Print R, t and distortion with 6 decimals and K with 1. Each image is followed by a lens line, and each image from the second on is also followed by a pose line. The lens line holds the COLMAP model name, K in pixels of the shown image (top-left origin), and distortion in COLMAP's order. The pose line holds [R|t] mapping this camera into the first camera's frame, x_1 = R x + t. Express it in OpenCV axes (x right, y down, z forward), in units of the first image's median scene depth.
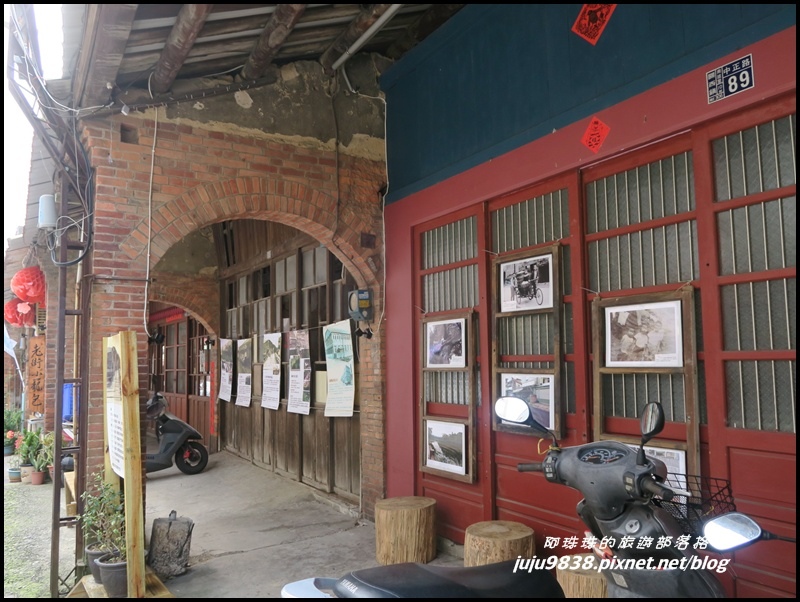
lens RADIAL K [[611.0, 0, 400.0], [0, 611.0, 301.0], [0, 0, 1]] dist [-0.019655, 0.000879]
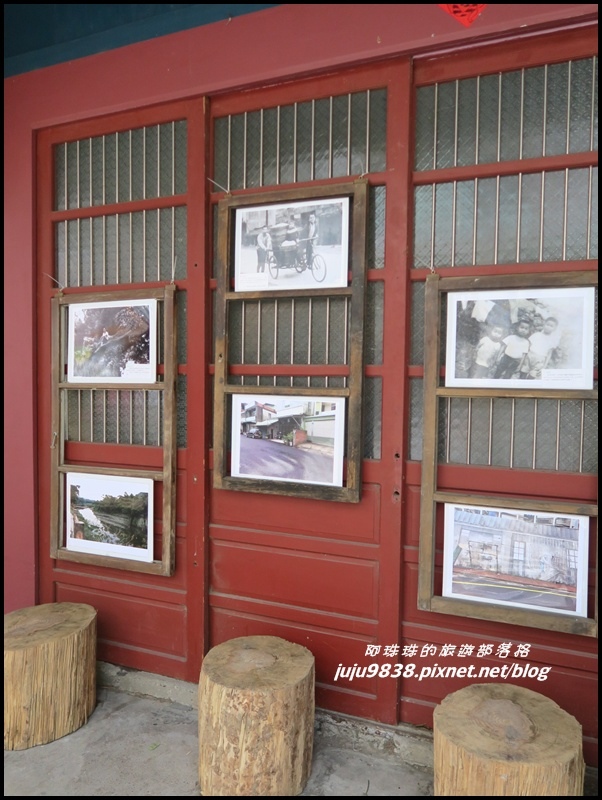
lens RADIAL K [[611.0, 0, 301.0], [0, 611.0, 400.0], [0, 0, 1]] dist [-0.019655, 0.000879]
pose [[0.820021, -0.000912, 0.572333, -0.120262], [-0.076722, 0.990798, 0.111503, 0.051570], [-0.567168, -0.135345, 0.812405, 0.469382]]
